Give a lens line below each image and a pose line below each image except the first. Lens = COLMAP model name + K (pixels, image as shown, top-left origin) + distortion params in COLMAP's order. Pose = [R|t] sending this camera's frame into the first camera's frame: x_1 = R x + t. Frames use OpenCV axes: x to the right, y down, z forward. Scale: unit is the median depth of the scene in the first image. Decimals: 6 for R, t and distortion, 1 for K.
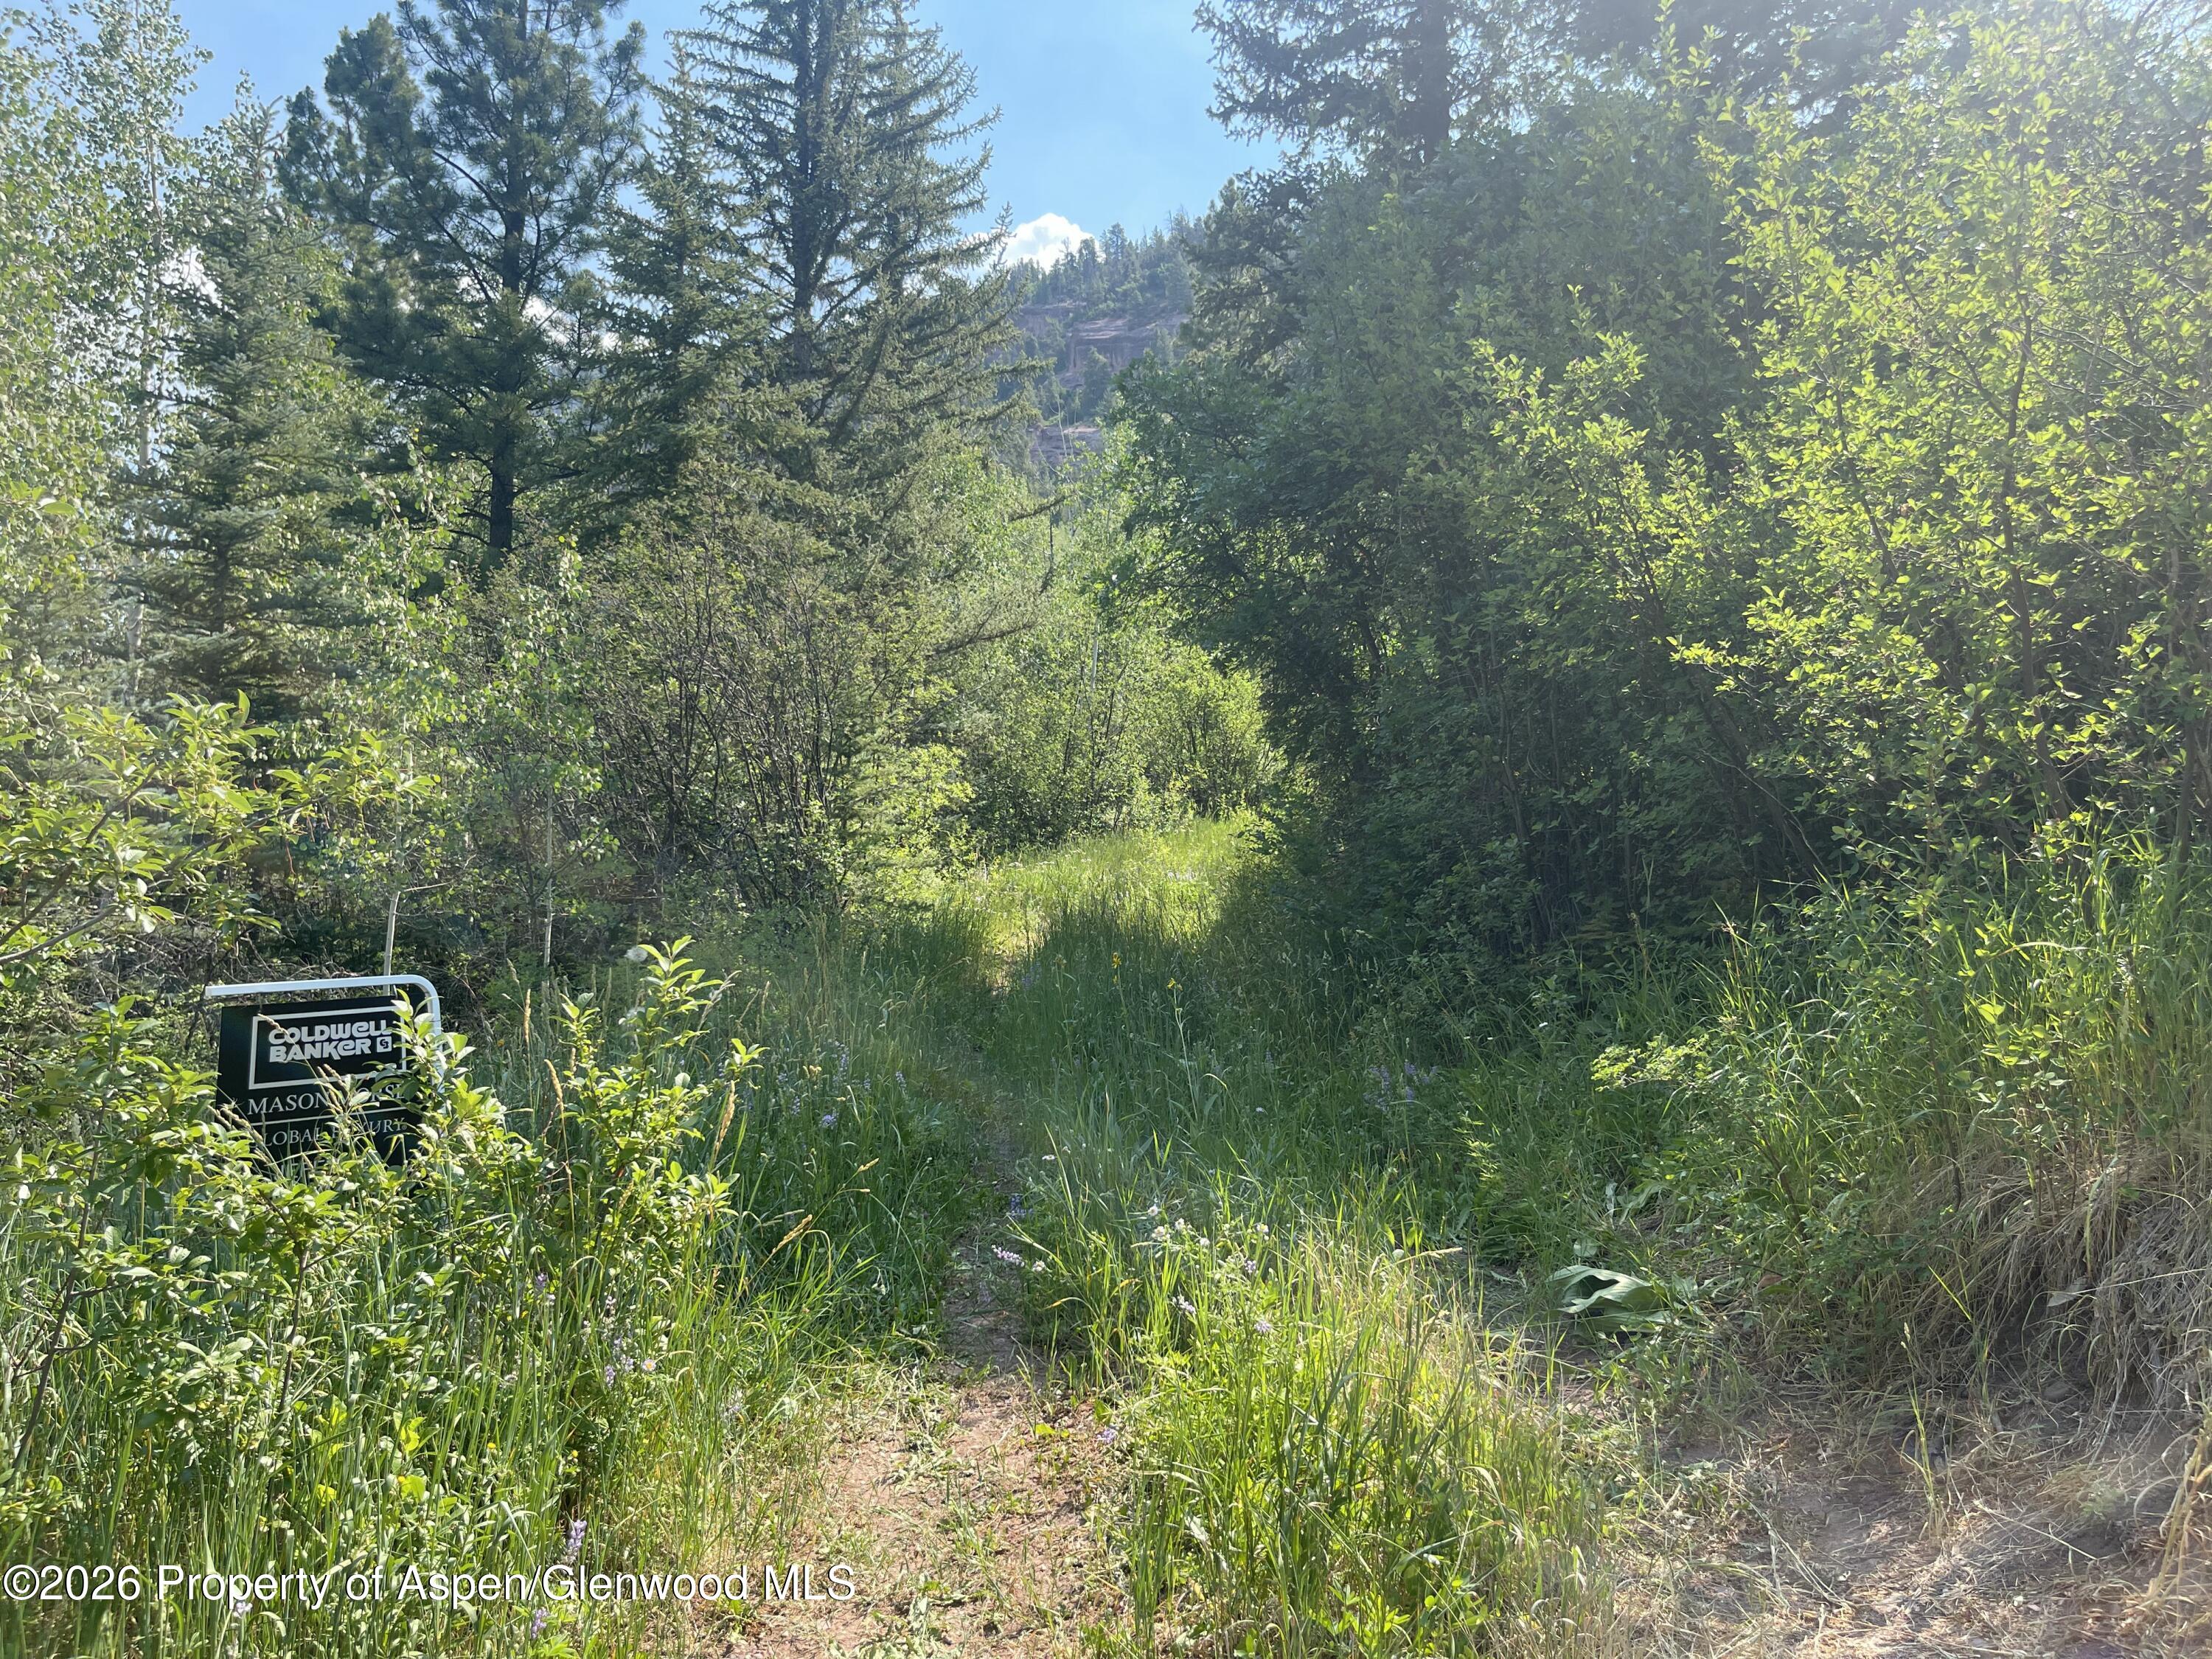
lens RADIAL K [[1628.5, 0, 1105.1], [0, 1628.5, 830.9], [0, 0, 1]] dist [0.000005, -0.007227]
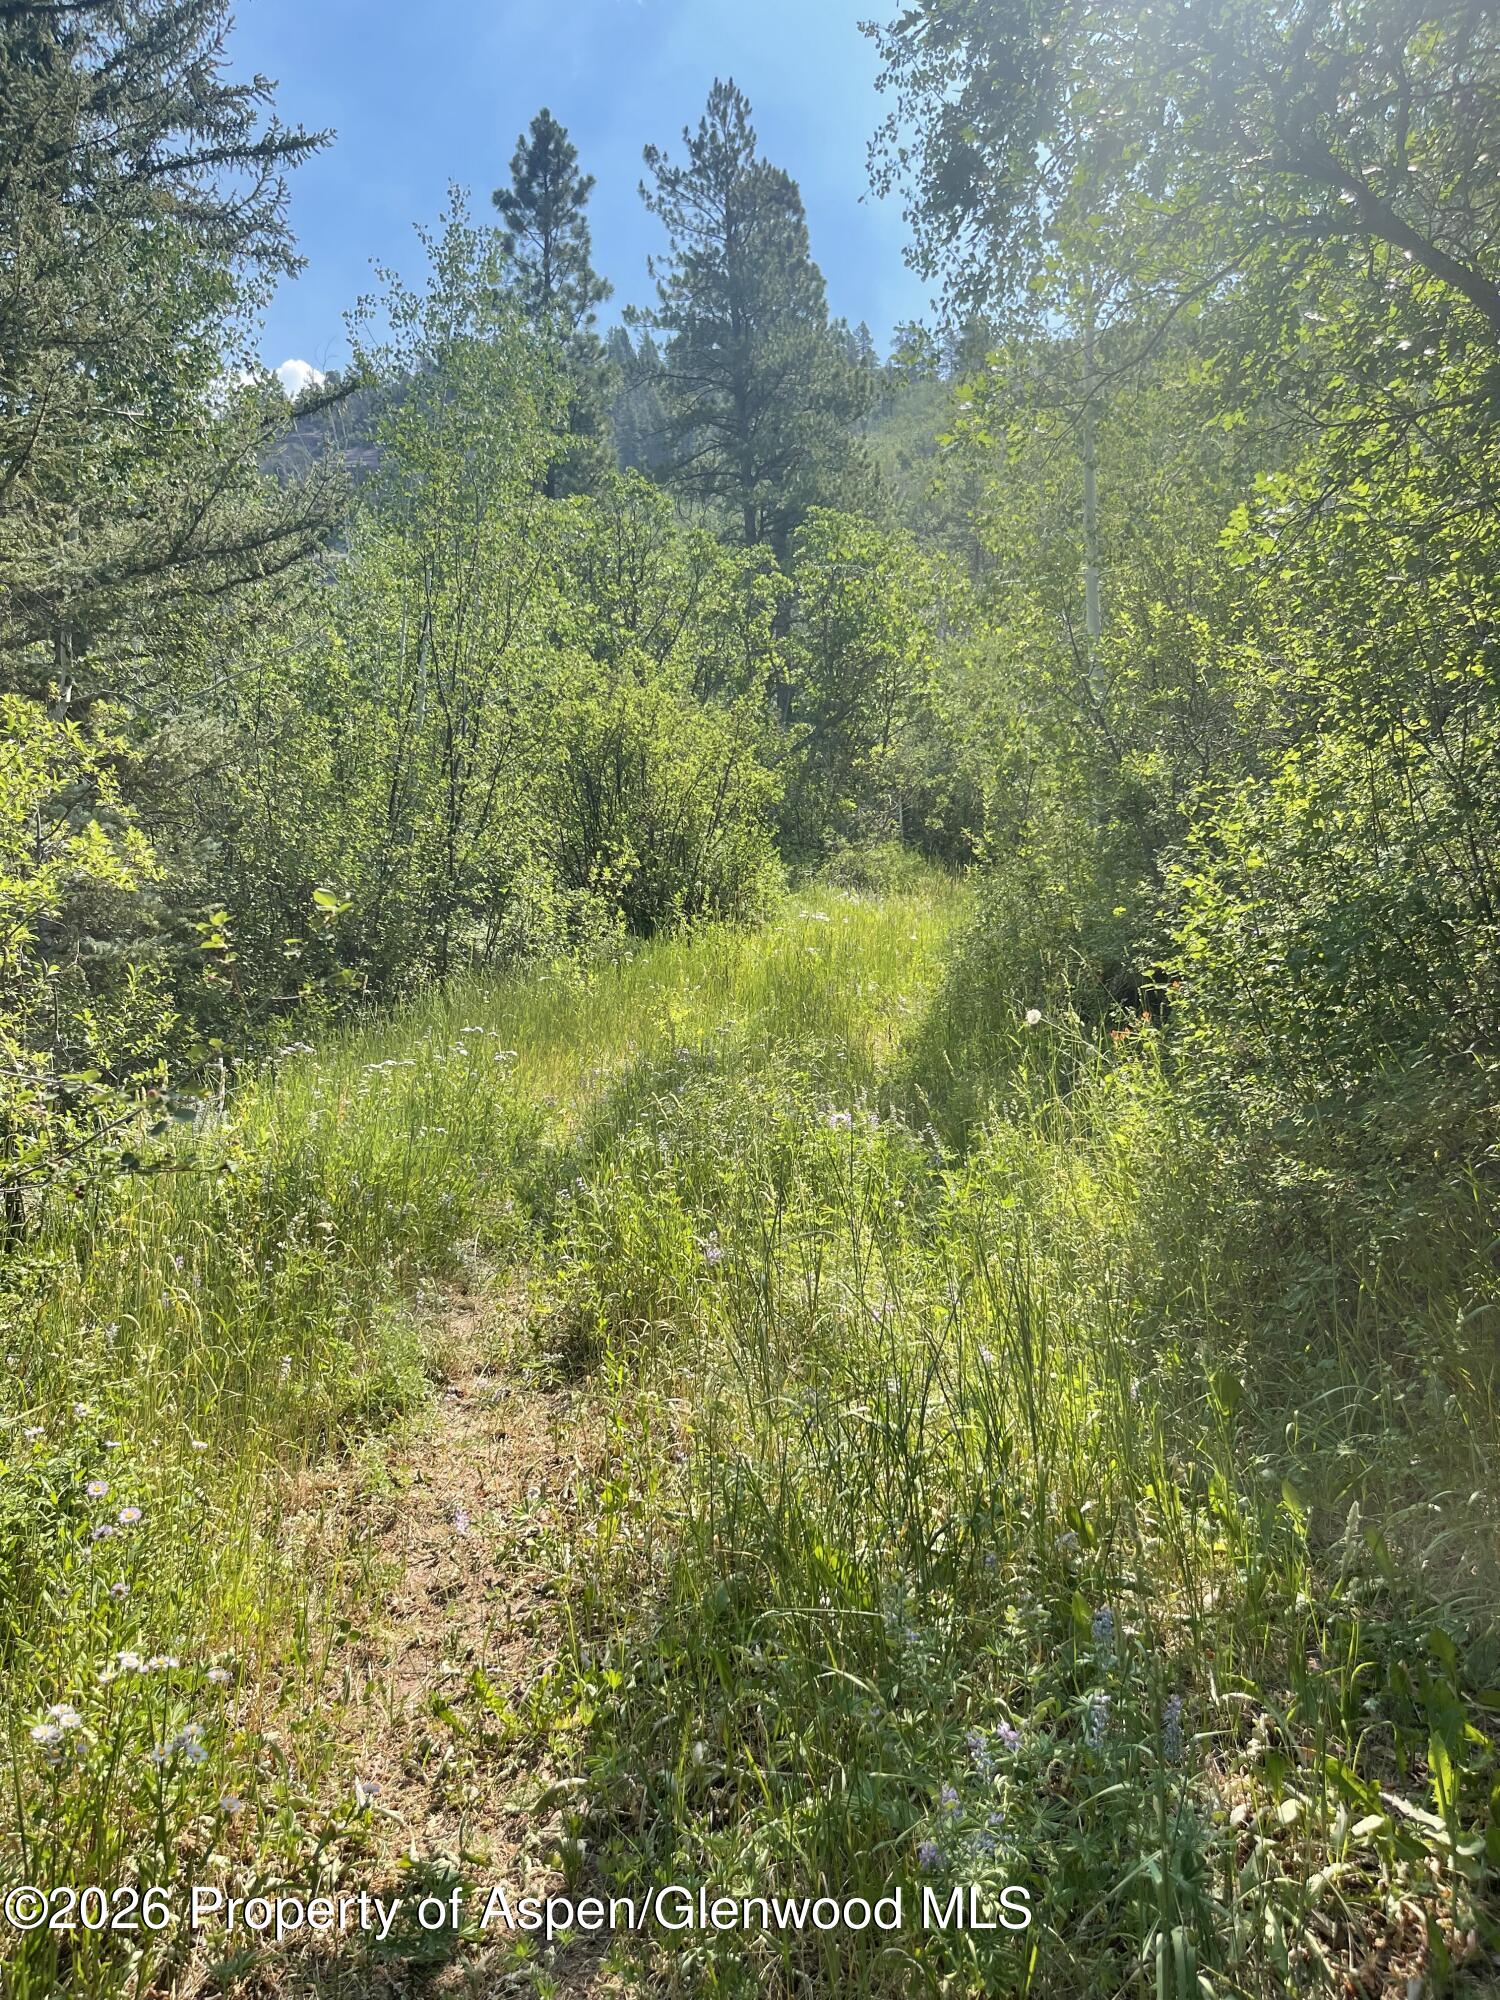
lens RADIAL K [[1472.4, 0, 752.8], [0, 1472.4, 999.7], [0, 0, 1]] dist [0.000005, -0.007227]
pose [[0.961973, -0.004452, 0.273109, -0.040700], [-0.006762, 0.999173, 0.040105, -0.008166], [-0.273061, -0.040427, 0.961147, 0.531671]]
